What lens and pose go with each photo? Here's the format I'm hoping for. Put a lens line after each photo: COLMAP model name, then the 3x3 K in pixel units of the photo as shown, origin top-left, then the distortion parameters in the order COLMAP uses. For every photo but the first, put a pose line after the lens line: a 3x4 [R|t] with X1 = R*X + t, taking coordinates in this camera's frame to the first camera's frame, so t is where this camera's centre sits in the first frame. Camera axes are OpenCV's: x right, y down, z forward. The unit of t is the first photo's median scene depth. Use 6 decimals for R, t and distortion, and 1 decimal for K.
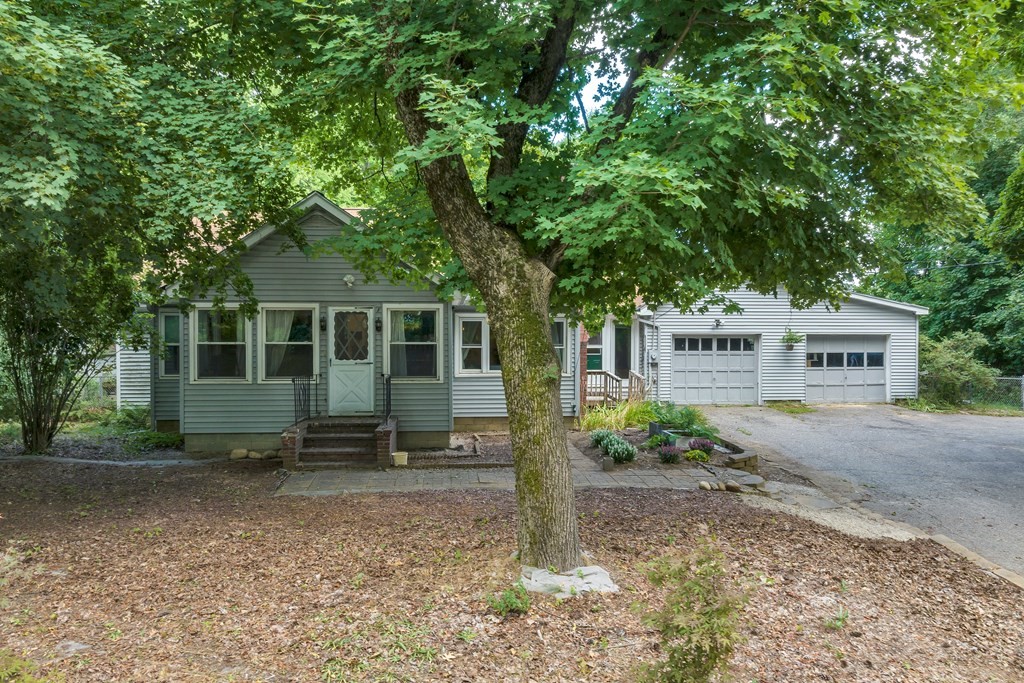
lens RADIAL K [[744.0, 0, 511.7], [0, 744.0, 359.5], [0, 0, 1]] dist [-0.019220, -0.001056]
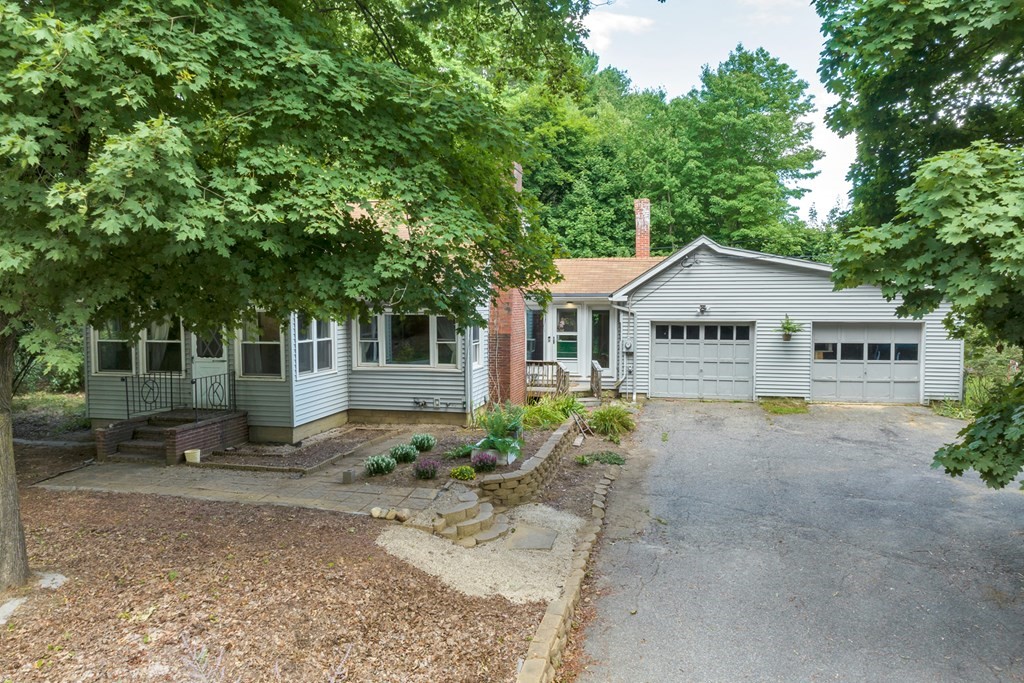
lens RADIAL K [[729.5, 0, 512.0], [0, 729.5, 341.5], [0, 0, 1]] dist [-0.019171, -0.003992]
pose [[0.947209, 0.014964, -0.320267, 0.338360], [-0.004560, 0.999438, 0.033210, -0.037595], [0.320584, -0.029996, 0.946745, 0.084081]]
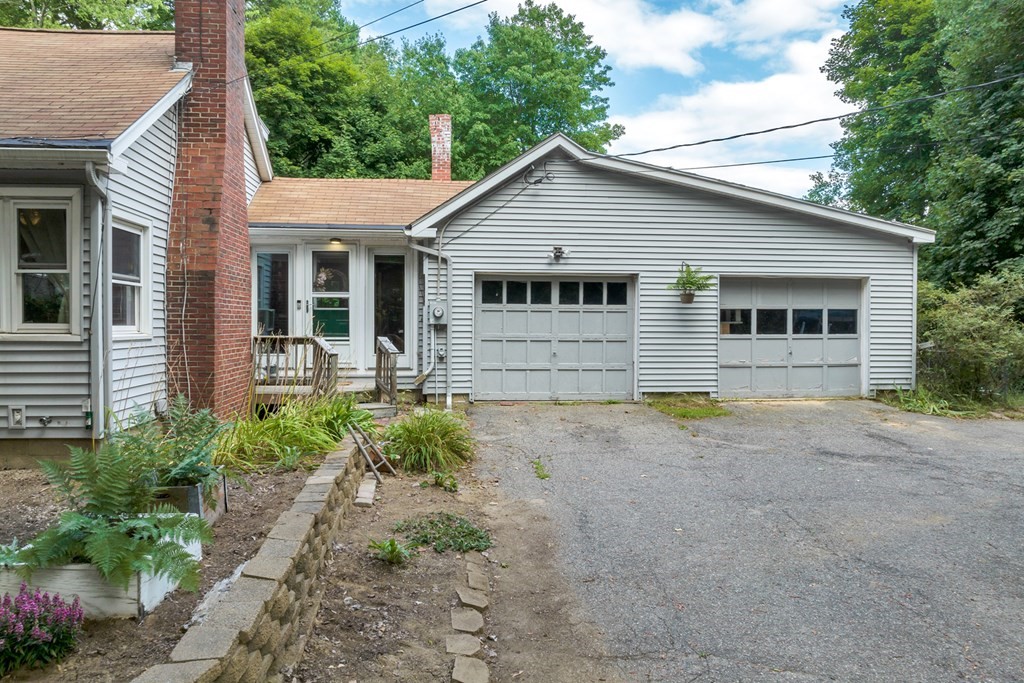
lens RADIAL K [[729.5, 0, 512.0], [0, 729.5, 341.5], [0, 0, 1]] dist [-0.019171, -0.003992]
pose [[0.999976, 0.002940, 0.006320, 0.237074], [-0.002948, 0.999995, 0.001292, 0.015990], [-0.006316, -0.001310, 0.999979, 0.449349]]
